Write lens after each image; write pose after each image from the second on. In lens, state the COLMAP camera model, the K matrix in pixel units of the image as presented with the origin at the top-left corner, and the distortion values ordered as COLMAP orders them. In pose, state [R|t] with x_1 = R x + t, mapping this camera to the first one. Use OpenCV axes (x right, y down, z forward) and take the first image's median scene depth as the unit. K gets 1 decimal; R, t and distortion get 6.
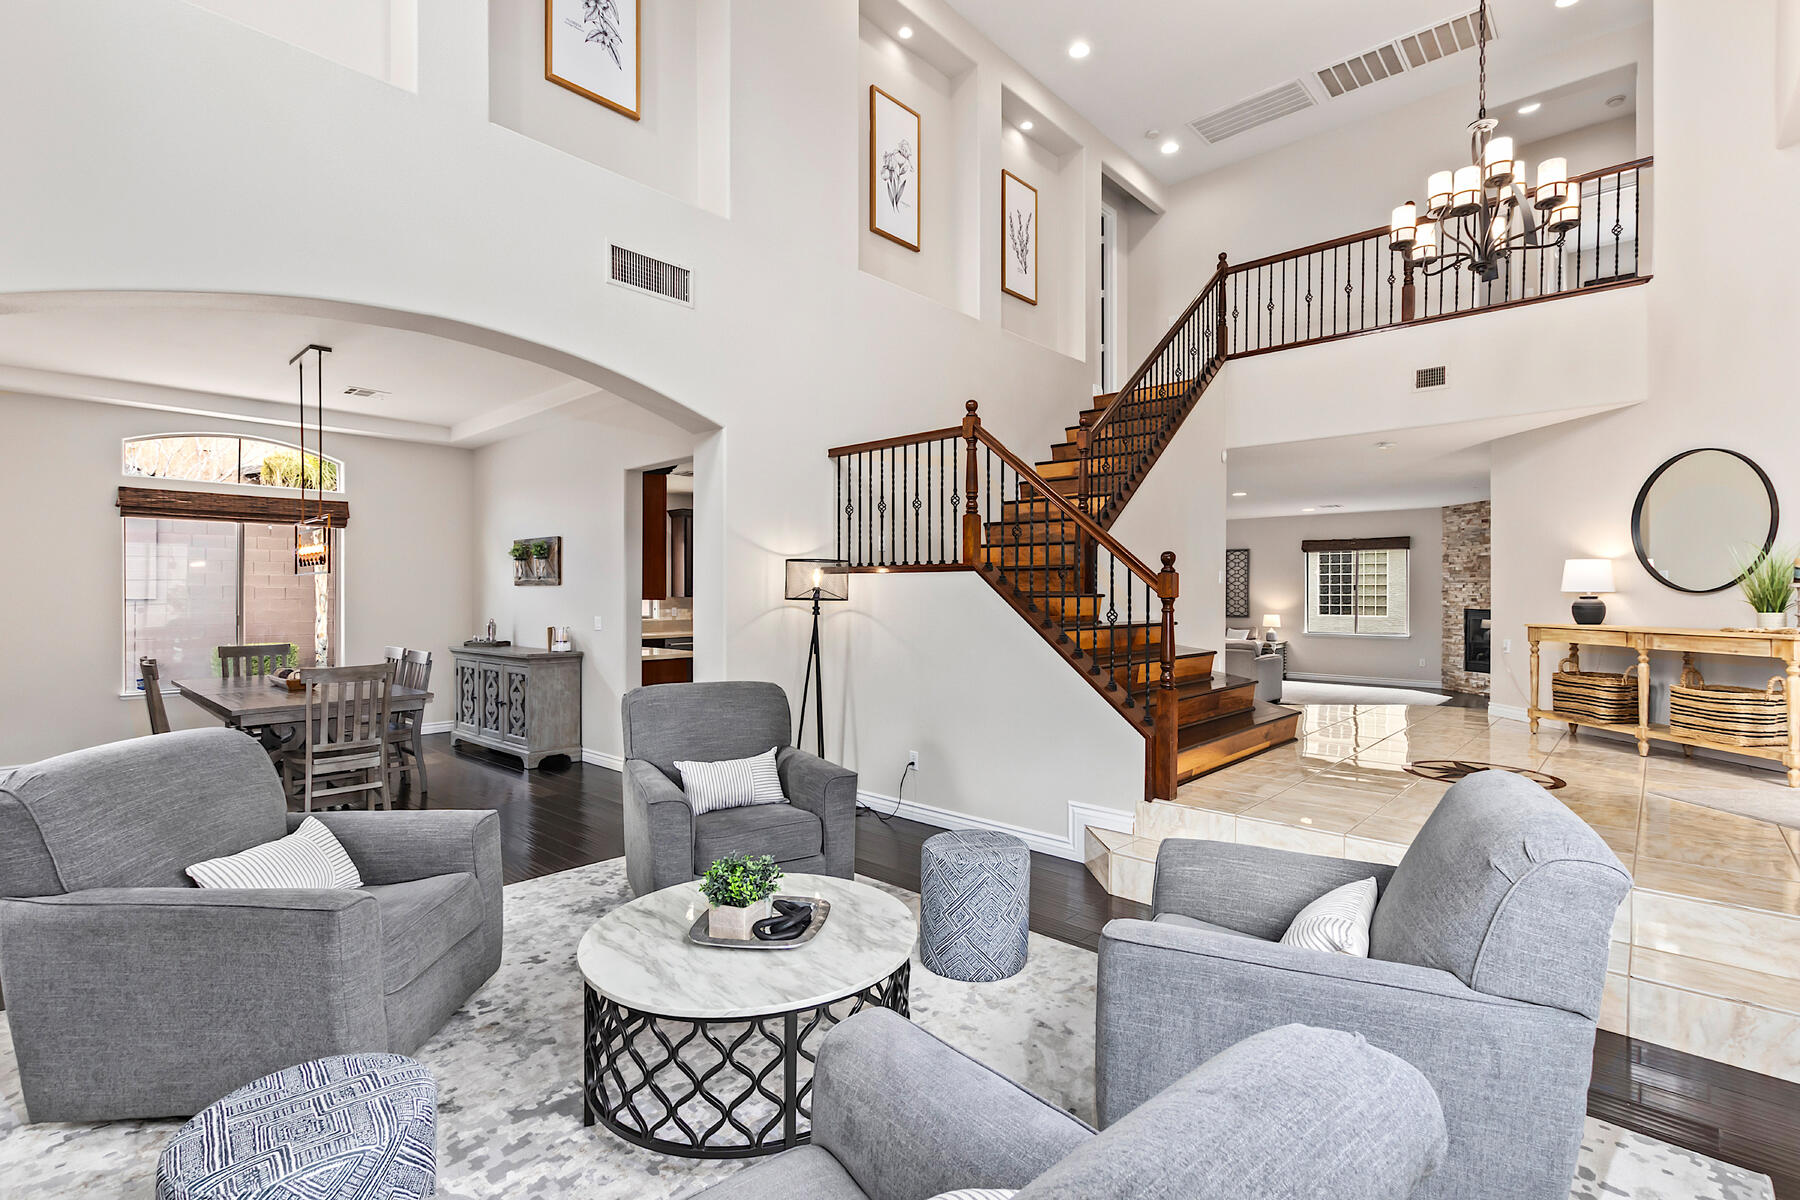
lens RADIAL K [[829.0, 0, 903.9], [0, 829.0, 602.3], [0, 0, 1]] dist [-0.000103, -0.001297]
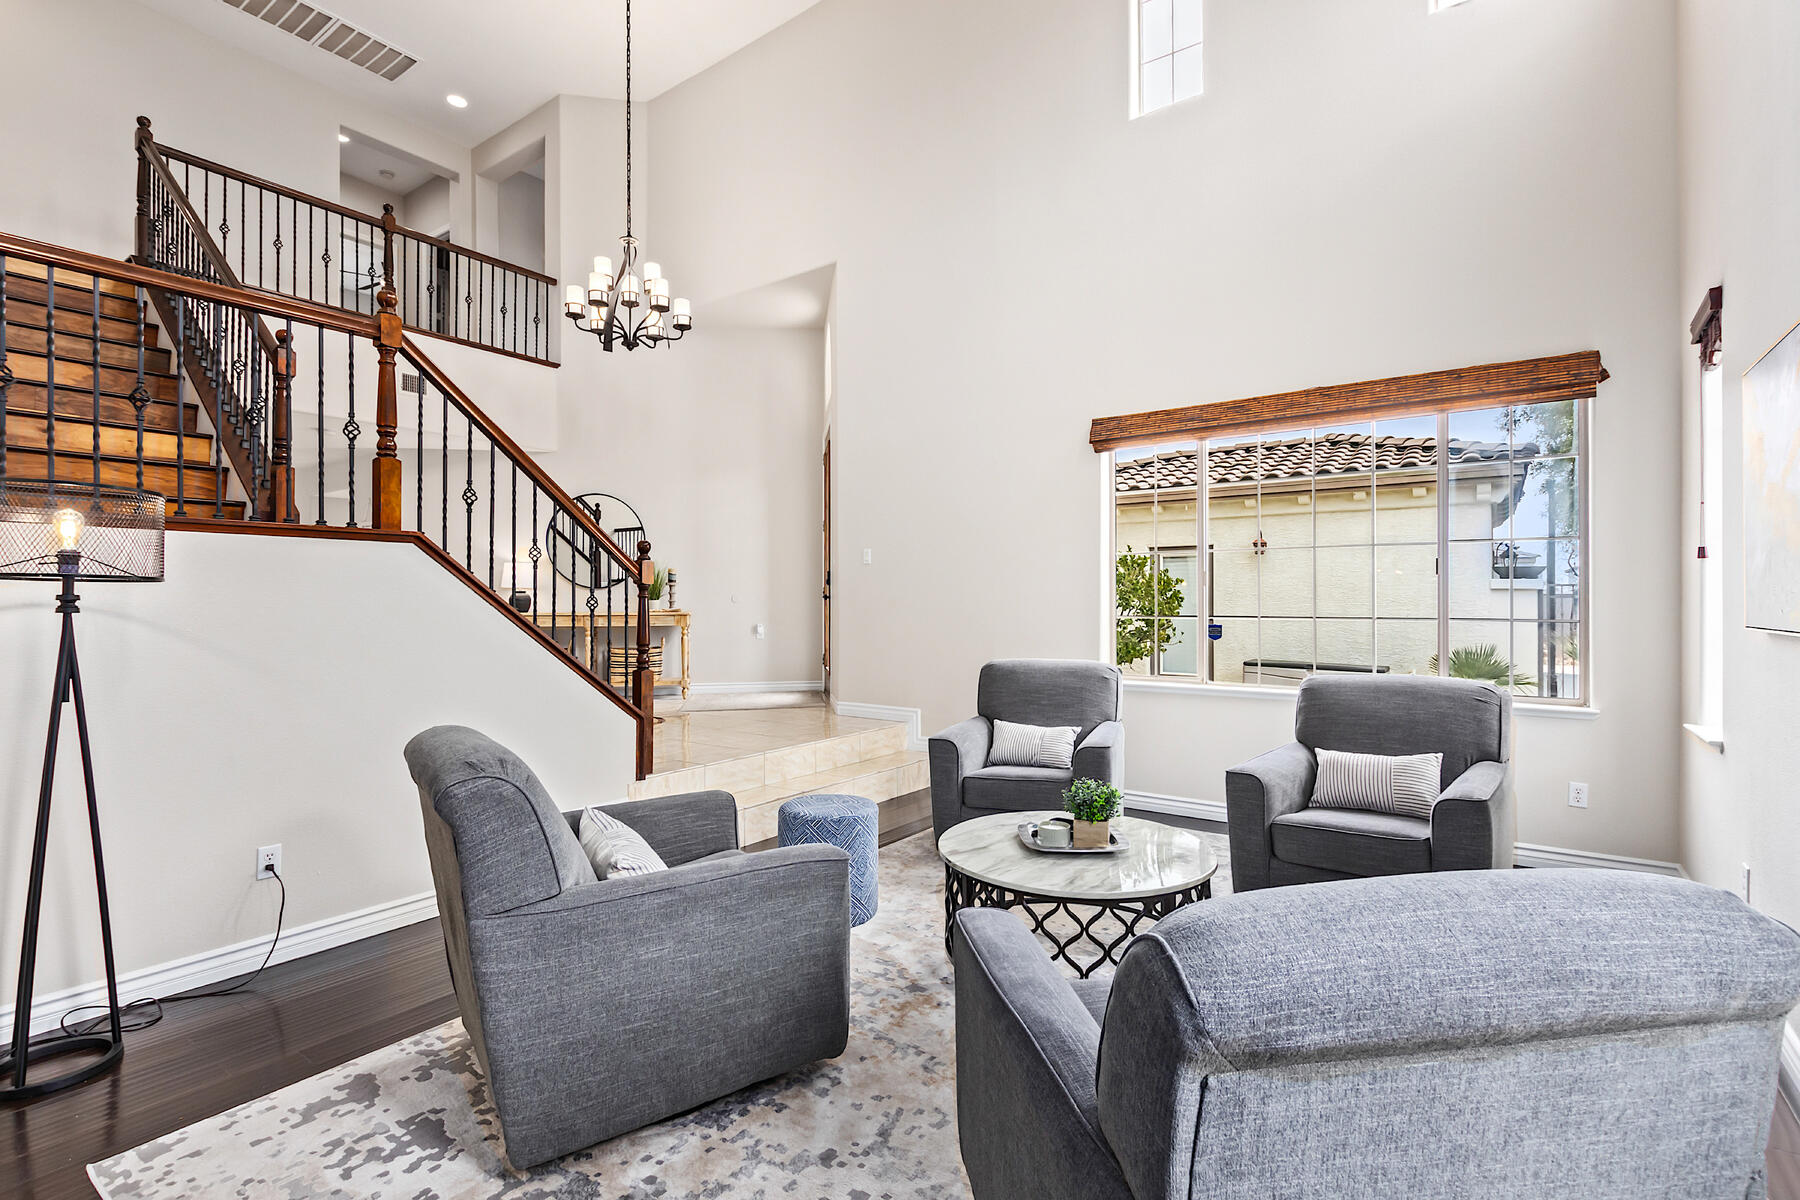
lens RADIAL K [[829.0, 0, 904.3], [0, 829.0, 599.0], [0, 0, 1]] dist [-0.000103, -0.001297]
pose [[-0.125252, -0.000919, 0.992125, -0.601344], [0.007522, 0.999970, 0.001876, 0.010267], [-0.992097, 0.007697, -0.125241, 0.613337]]
